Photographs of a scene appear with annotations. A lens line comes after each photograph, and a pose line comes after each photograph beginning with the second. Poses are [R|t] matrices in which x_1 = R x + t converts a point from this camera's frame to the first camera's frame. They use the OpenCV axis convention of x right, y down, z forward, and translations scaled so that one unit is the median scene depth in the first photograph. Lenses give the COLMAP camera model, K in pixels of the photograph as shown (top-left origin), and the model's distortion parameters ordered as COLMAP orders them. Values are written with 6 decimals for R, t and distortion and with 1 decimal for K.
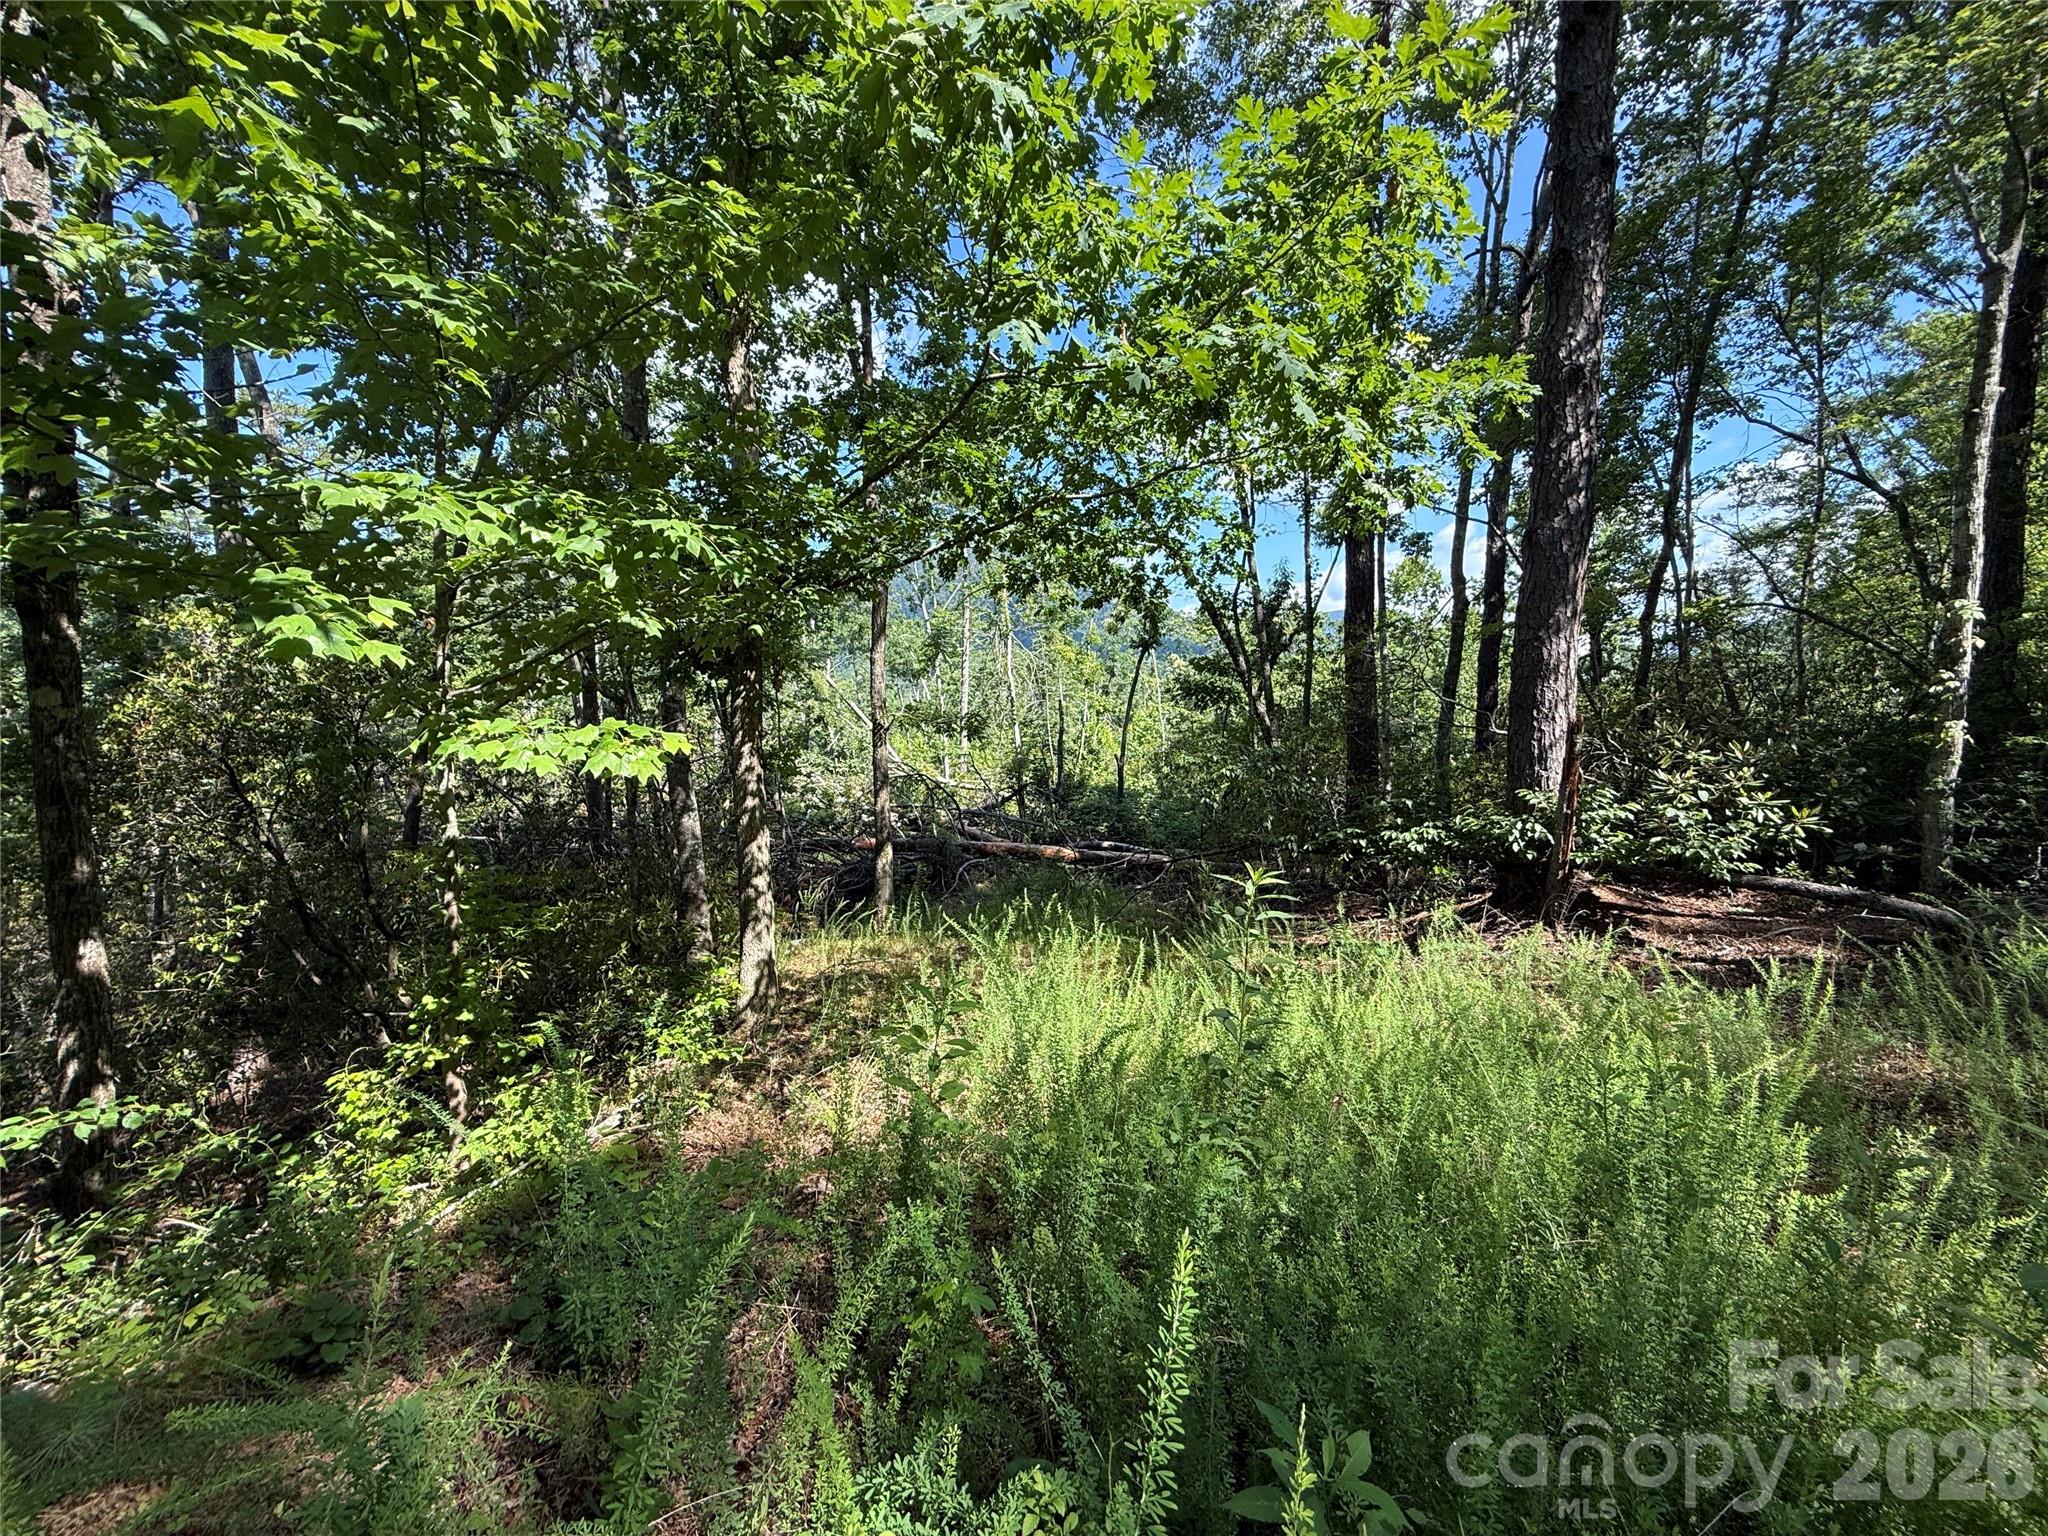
lens RADIAL K [[812.0, 0, 1024.0], [0, 812.0, 768.0], [0, 0, 1]] dist [0.001018, 0.000233]
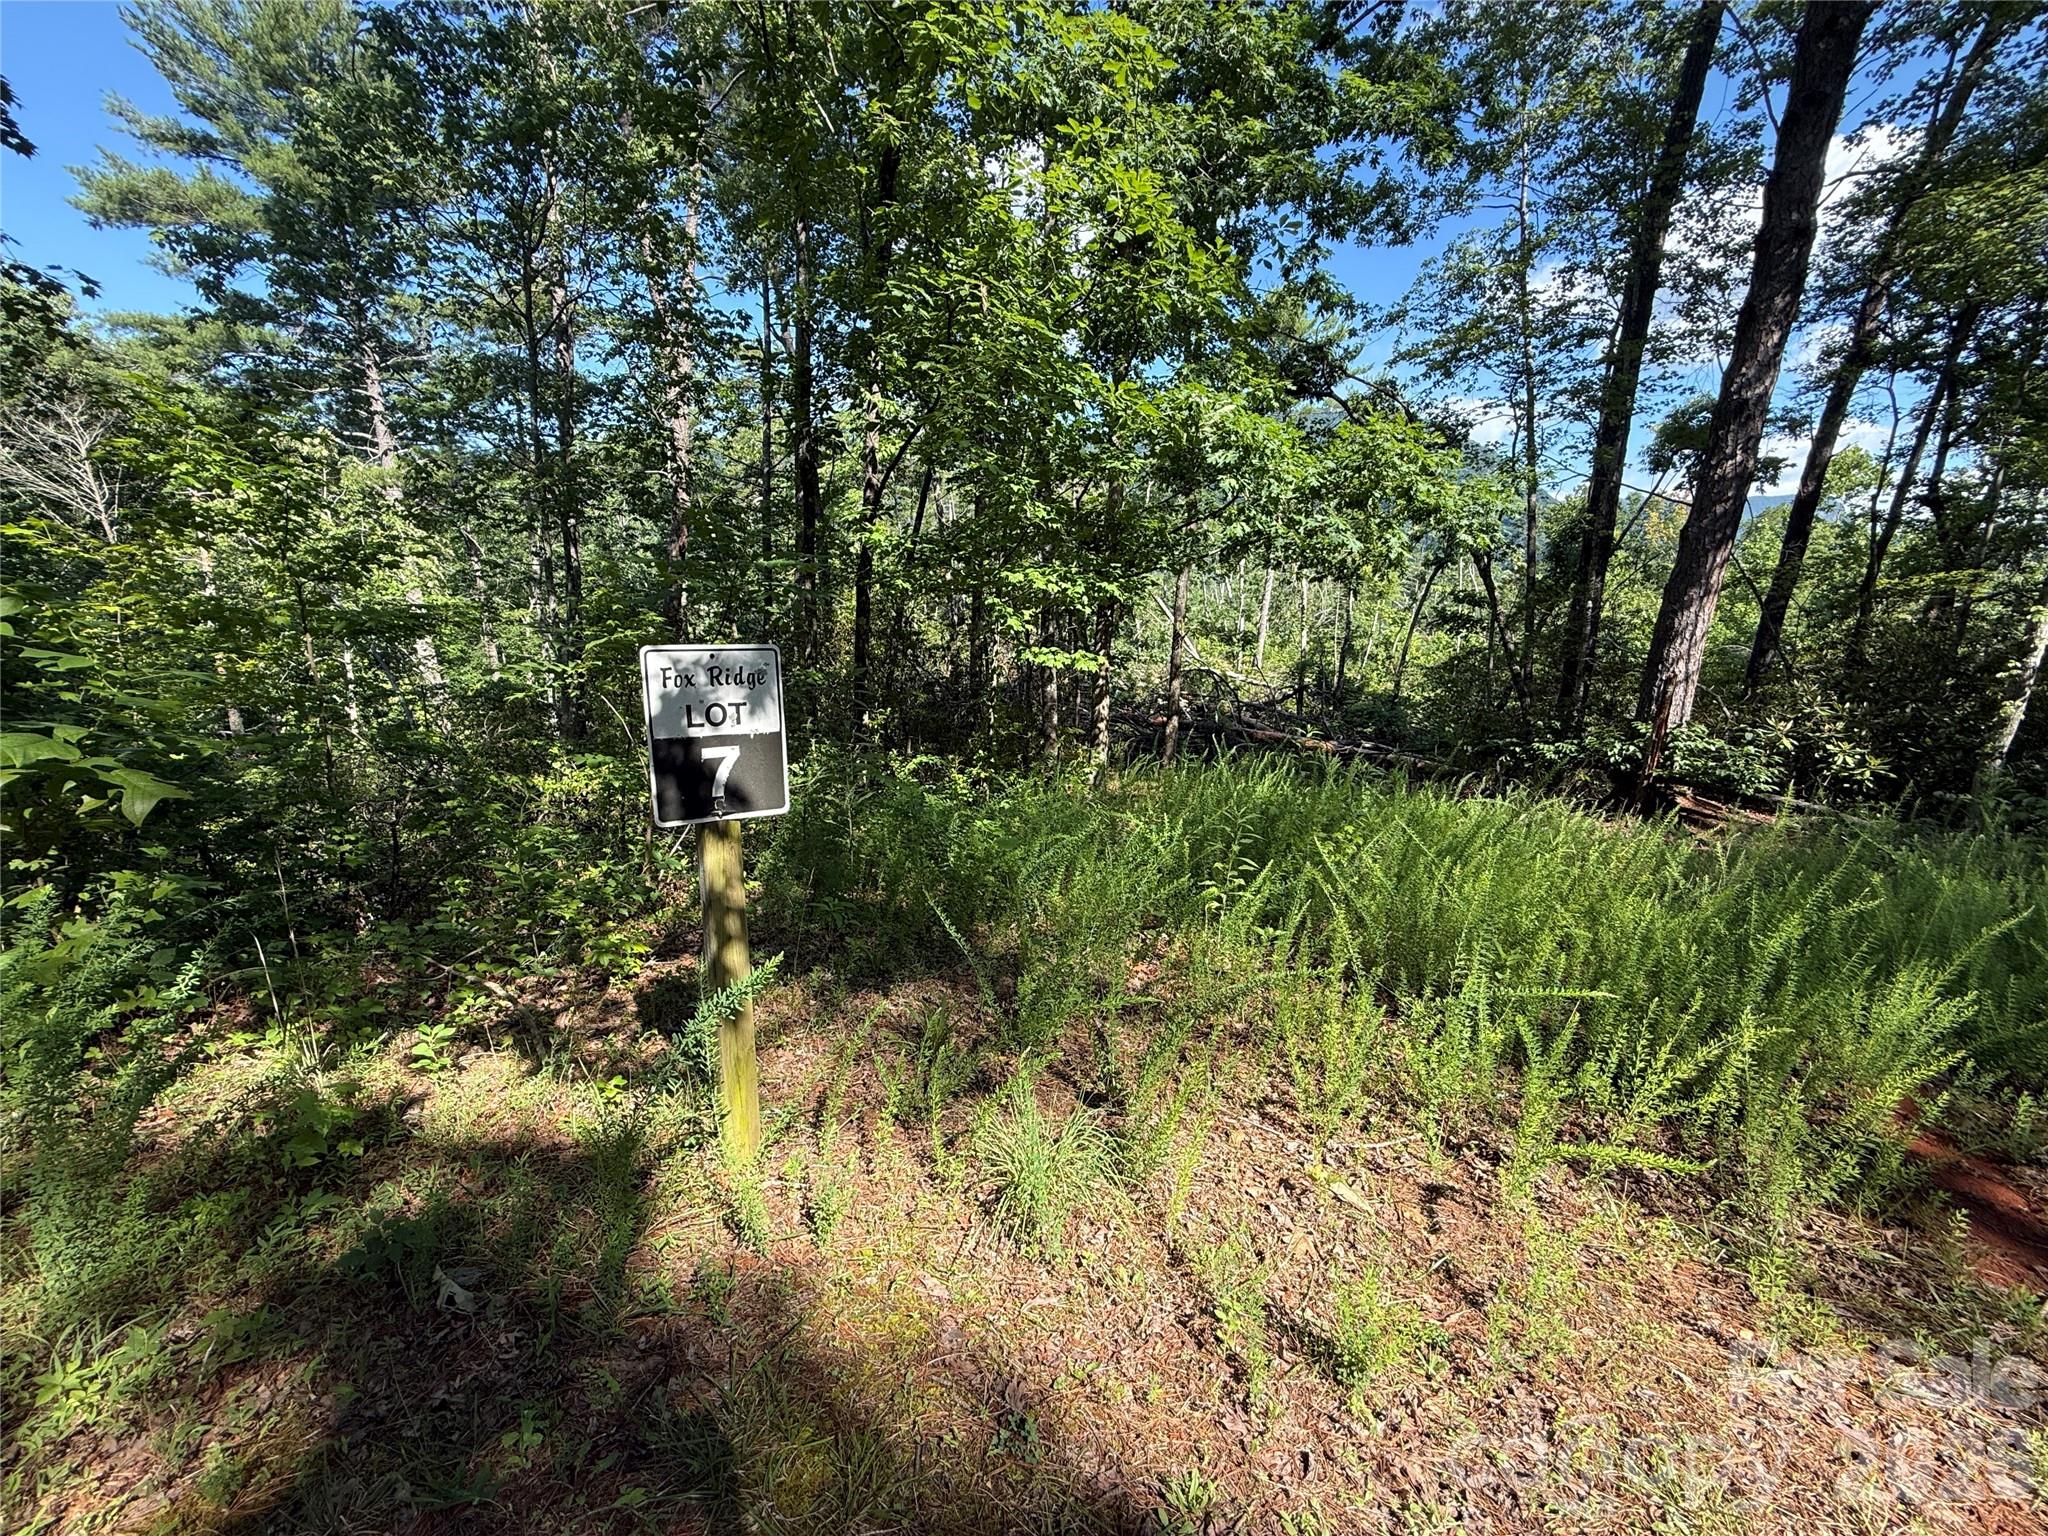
lens RADIAL K [[812.0, 0, 1024.0], [0, 812.0, 768.0], [0, 0, 1]] dist [0.001018, 0.000233]
pose [[0.932245, 0.124666, -0.339674, 0.061057], [-0.076665, 0.985512, 0.151290, -0.012123], [0.353614, -0.114999, 0.928296, -0.325837]]
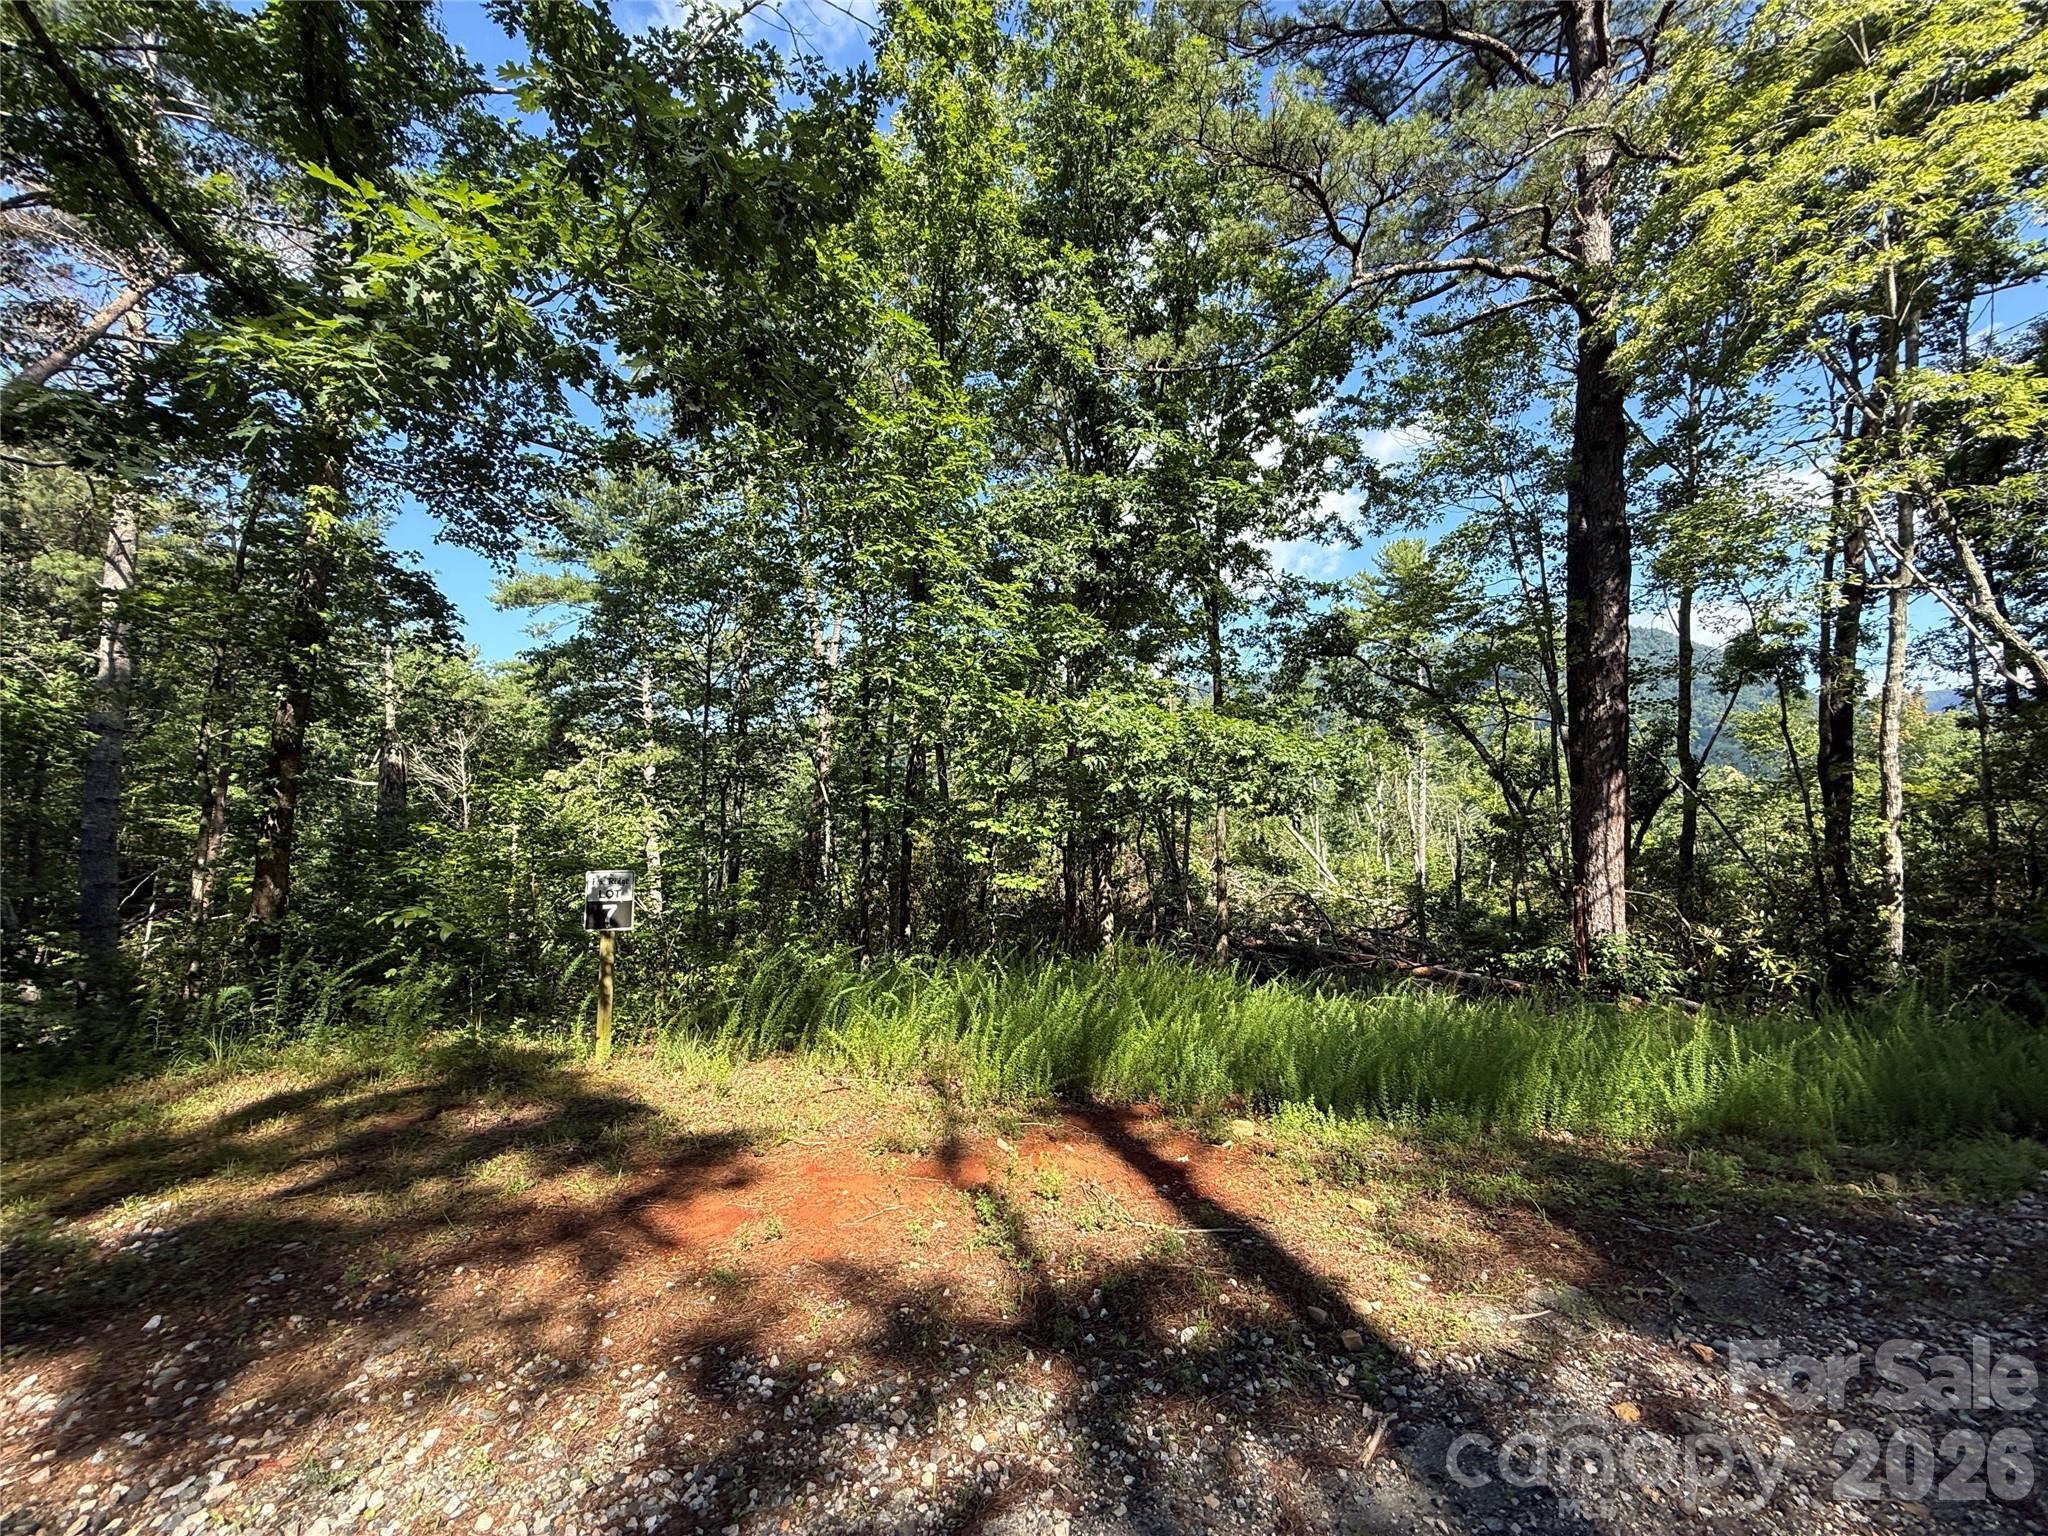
lens RADIAL K [[809.4, 0, 1020.5], [0, 809.4, 776.0], [0, 0, 1]] dist [-0.001313, -0.000175]
pose [[0.828653, -0.013726, -0.559595, 0.302038], [-0.055367, 0.992787, -0.106340, -0.021095], [0.557018, 0.119102, 0.821916, -0.418253]]
